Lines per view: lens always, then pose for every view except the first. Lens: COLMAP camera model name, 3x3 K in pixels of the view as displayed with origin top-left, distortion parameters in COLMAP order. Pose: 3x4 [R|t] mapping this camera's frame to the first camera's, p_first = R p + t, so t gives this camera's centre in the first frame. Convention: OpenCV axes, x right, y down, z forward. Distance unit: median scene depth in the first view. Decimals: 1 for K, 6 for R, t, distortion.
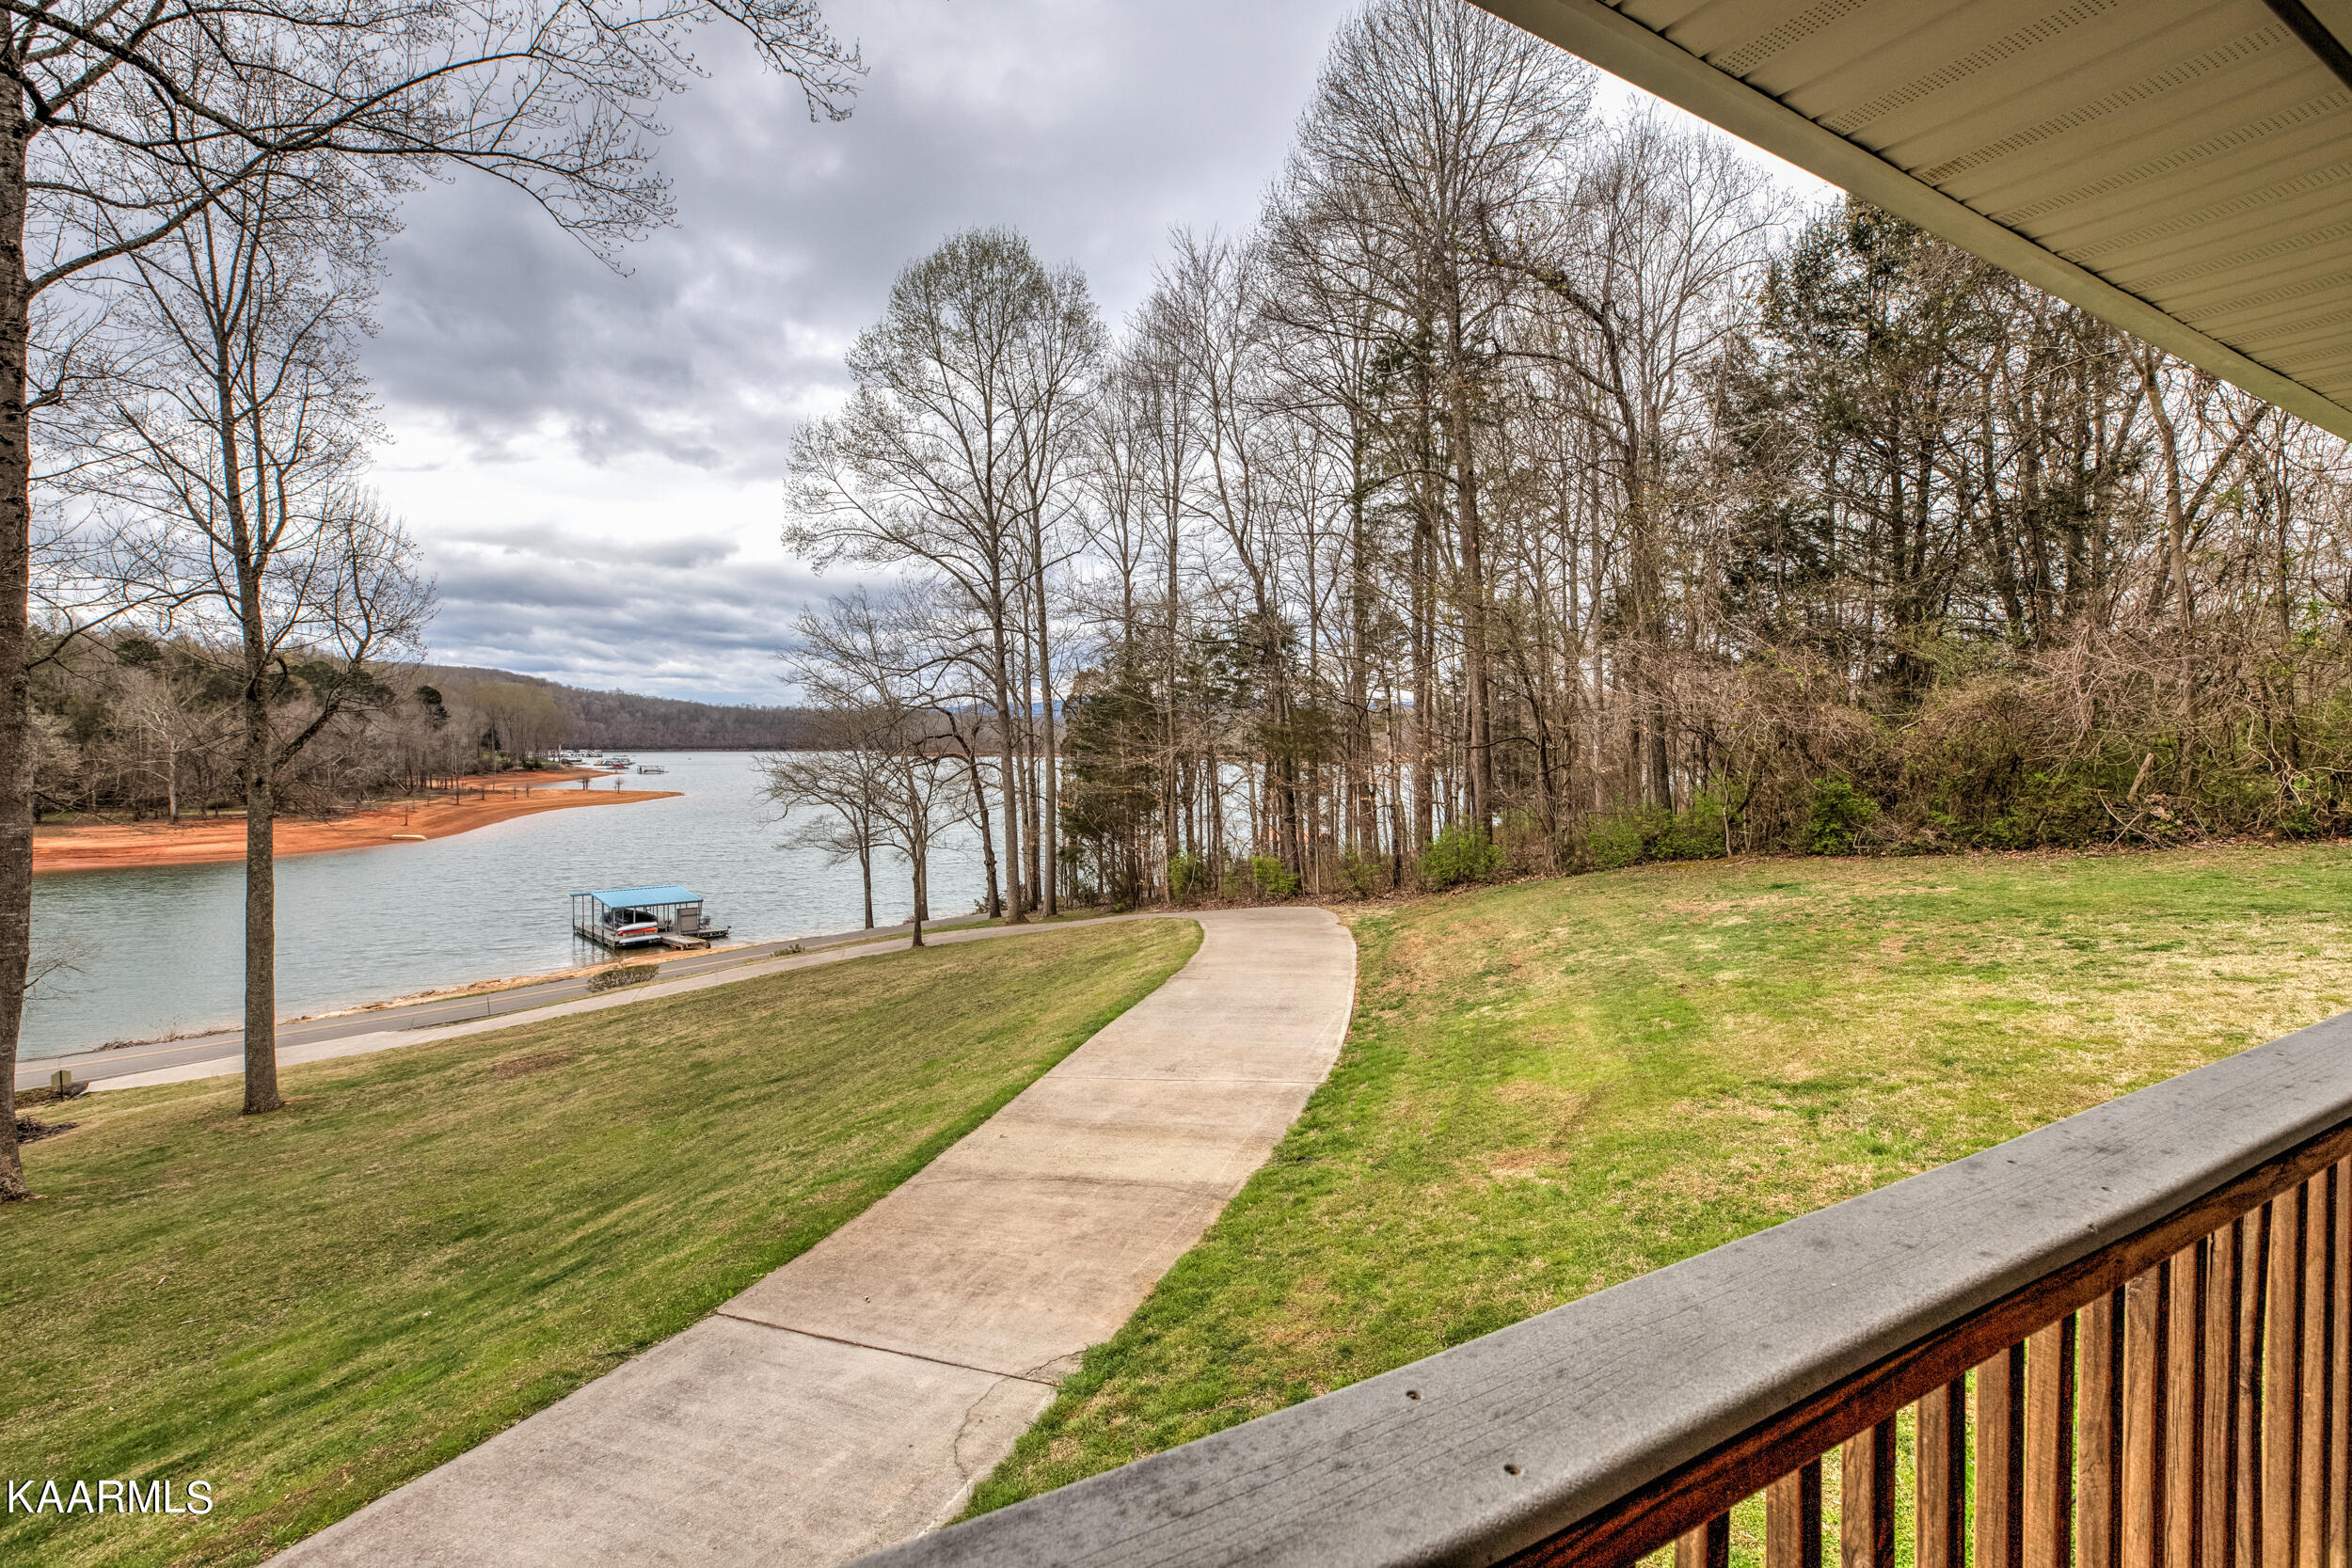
lens RADIAL K [[1073.1, 0, 1176.0], [0, 1073.1, 784.0], [0, 0, 1]] dist [-0.026554, 0.017962]
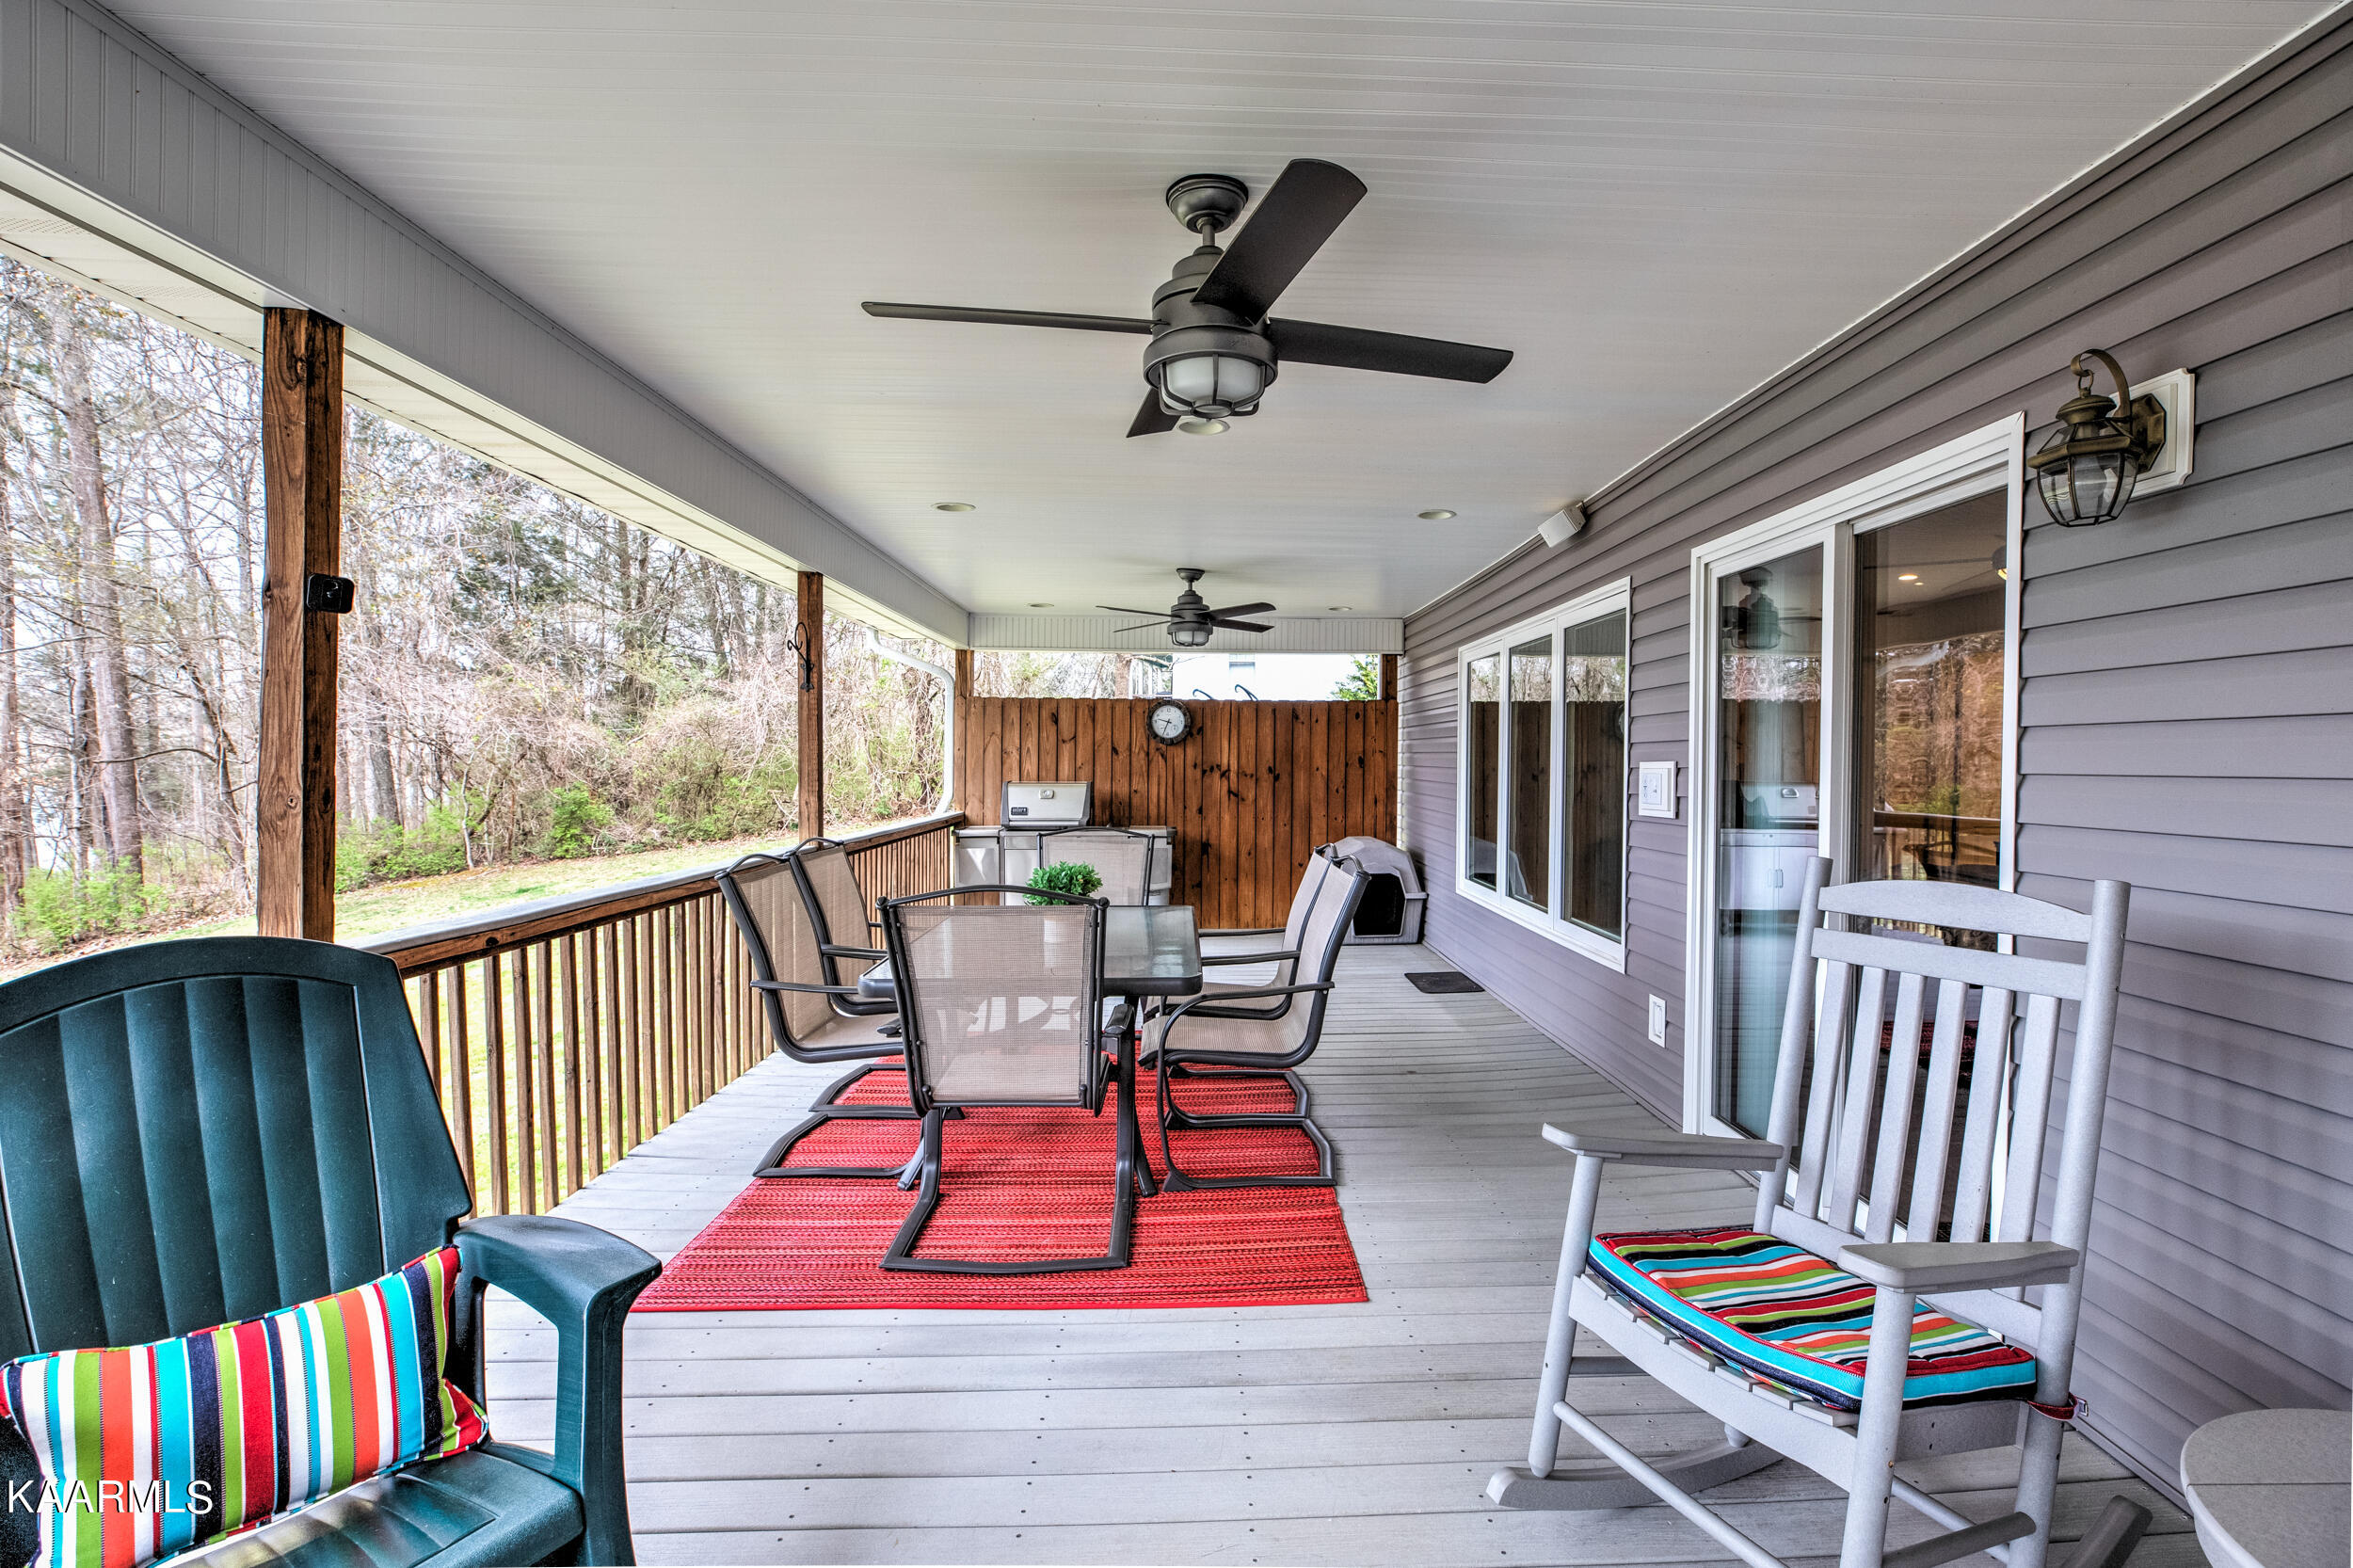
lens RADIAL K [[1115.7, 0, 1219.7], [0, 1115.7, 772.0], [0, 0, 1]] dist [-0.001704, -0.000091]
pose [[0.473083, -0.013638, 0.880912, -0.063790], [0.033907, 0.999421, -0.002737, 0.003973], [-0.880365, 0.031163, 0.473272, -0.106623]]
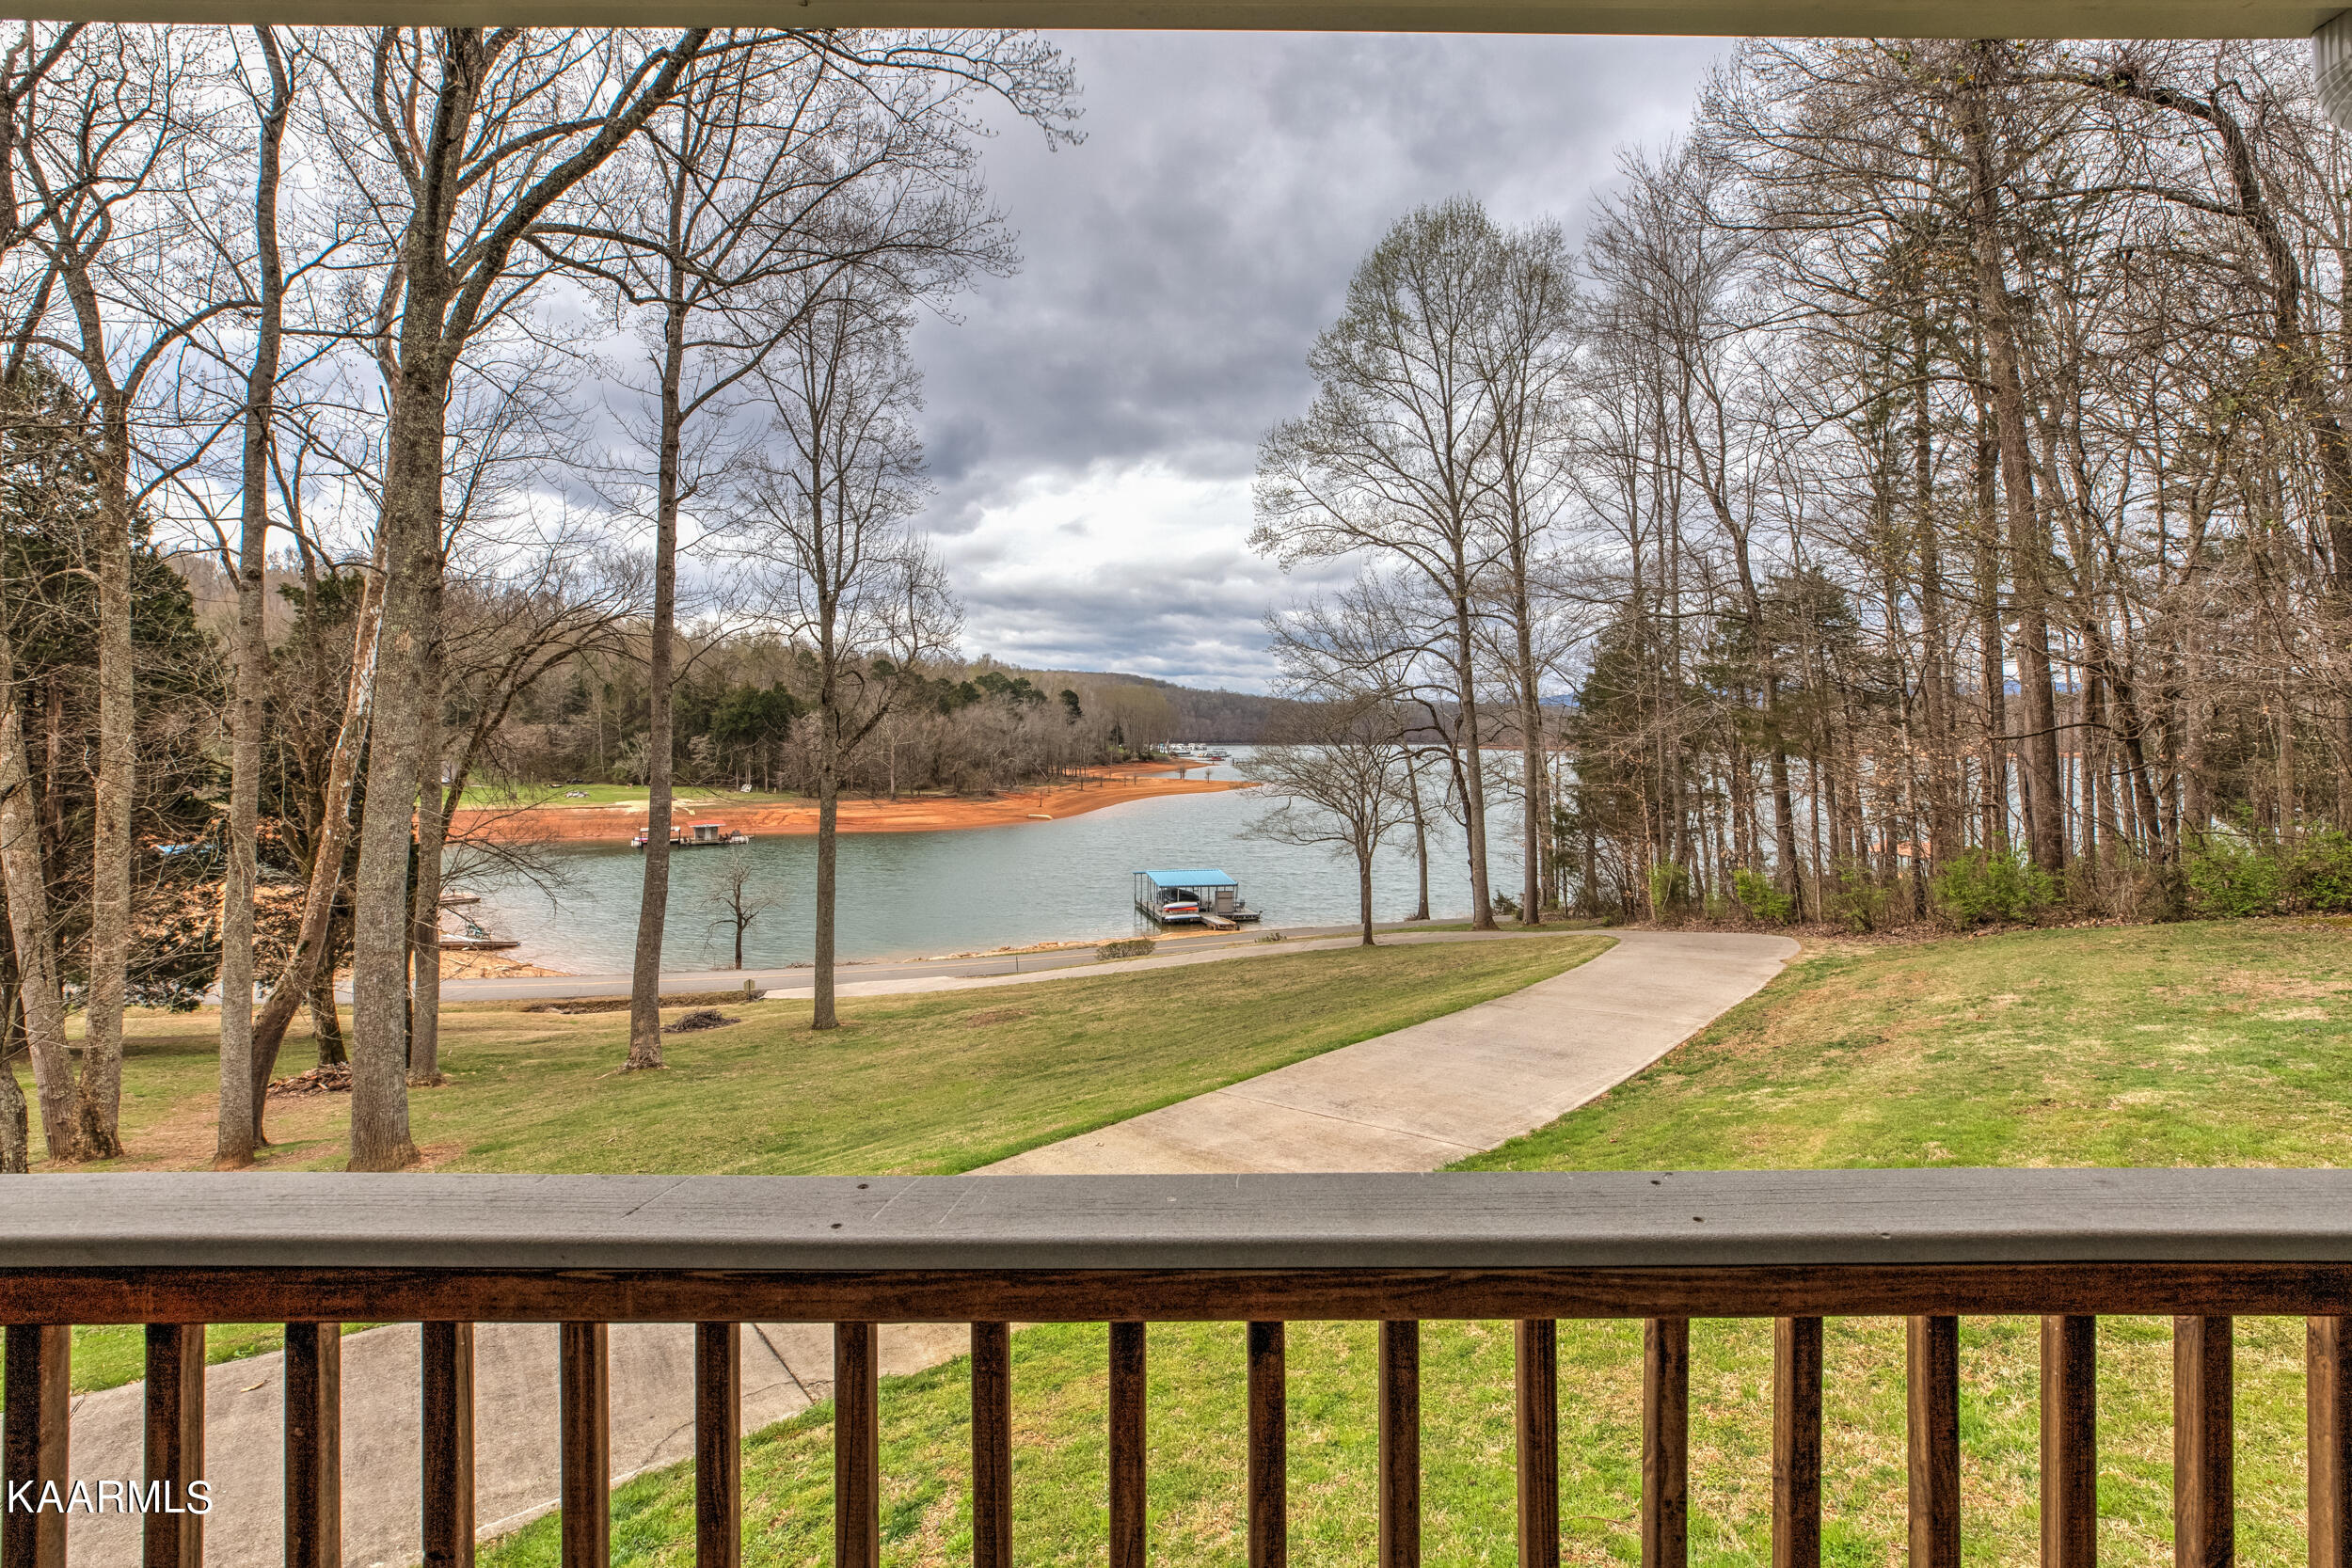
lens RADIAL K [[1093.0, 0, 1185.5], [0, 1093.0, 739.1], [0, 0, 1]] dist [0.000789, 0.000197]
pose [[0.869871, -0.004016, -0.493263, 0.207908], [-0.013460, 0.999401, -0.031872, -0.001992], [0.493096, 0.034364, 0.869296, 0.092114]]
